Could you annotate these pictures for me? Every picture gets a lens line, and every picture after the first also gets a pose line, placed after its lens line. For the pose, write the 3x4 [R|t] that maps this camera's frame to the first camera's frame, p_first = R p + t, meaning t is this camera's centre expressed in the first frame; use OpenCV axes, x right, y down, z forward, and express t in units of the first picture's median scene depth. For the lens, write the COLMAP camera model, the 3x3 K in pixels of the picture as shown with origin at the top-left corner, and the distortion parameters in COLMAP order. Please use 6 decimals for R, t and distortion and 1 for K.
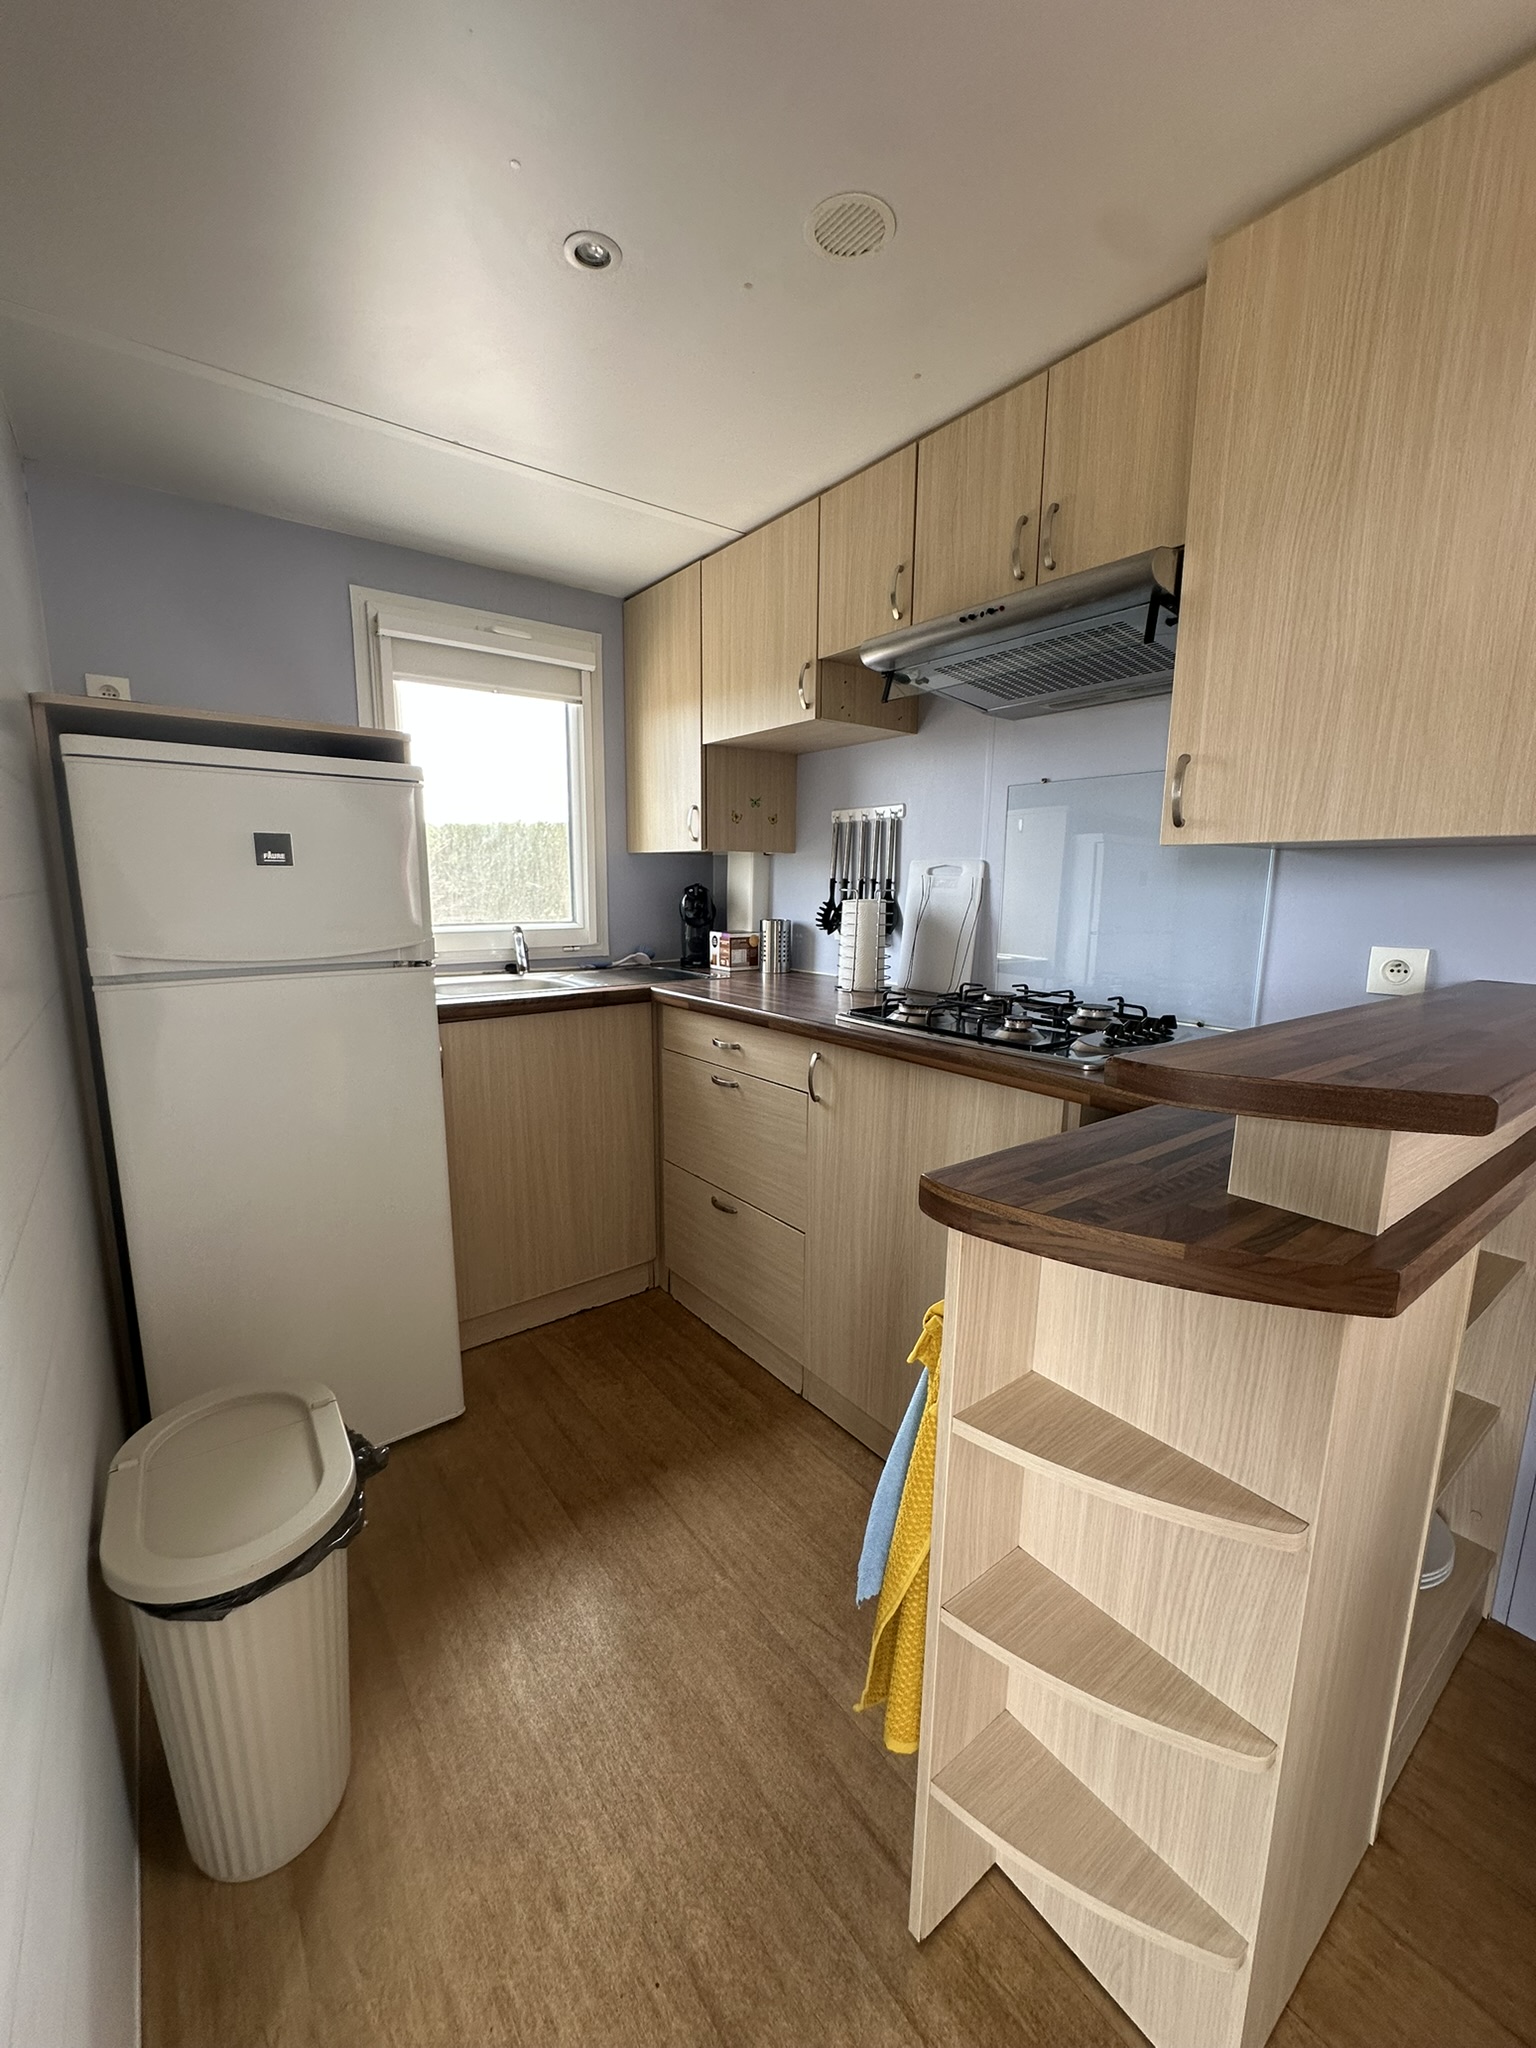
lens RADIAL K [[823.7, 0, 761.8], [0, 823.7, 1030.9], [0, 0, 1]] dist [0.003563, 0.000171]
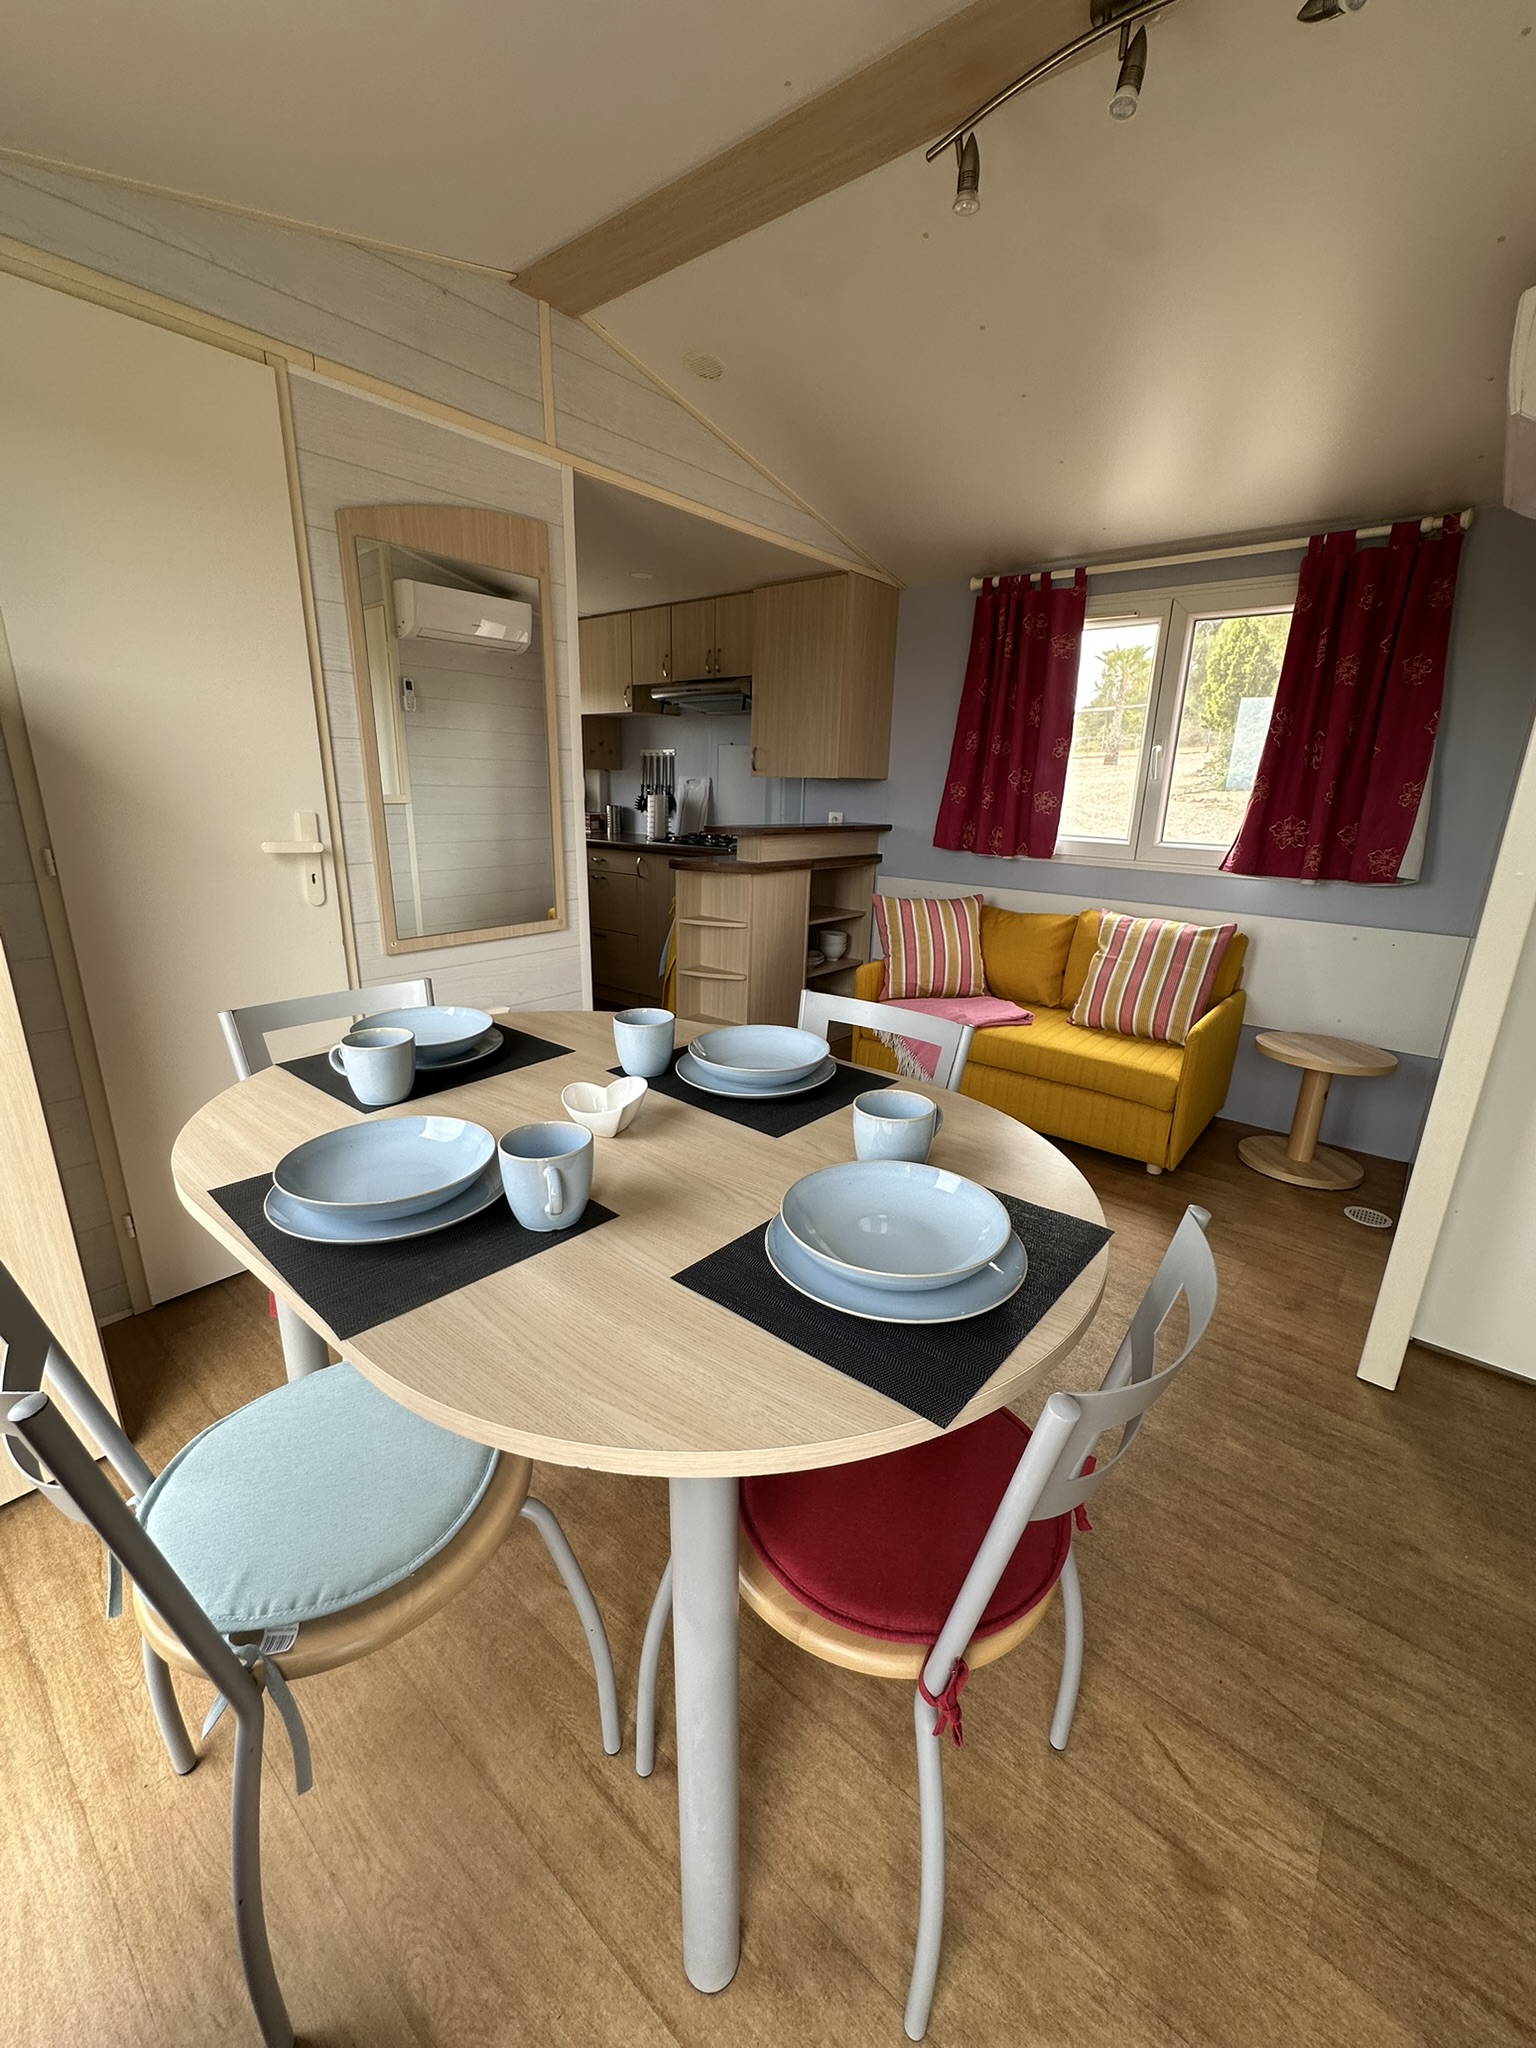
lens RADIAL K [[823.7, 0, 767.6], [0, 823.7, 1026.1], [0, 0, 1]] dist [0.003563, 0.000171]
pose [[0.972161, -0.045536, 0.229846, -0.117639], [0.021655, 0.994197, 0.105371, 0.219009], [-0.233310, -0.097460, 0.967506, -1.196974]]
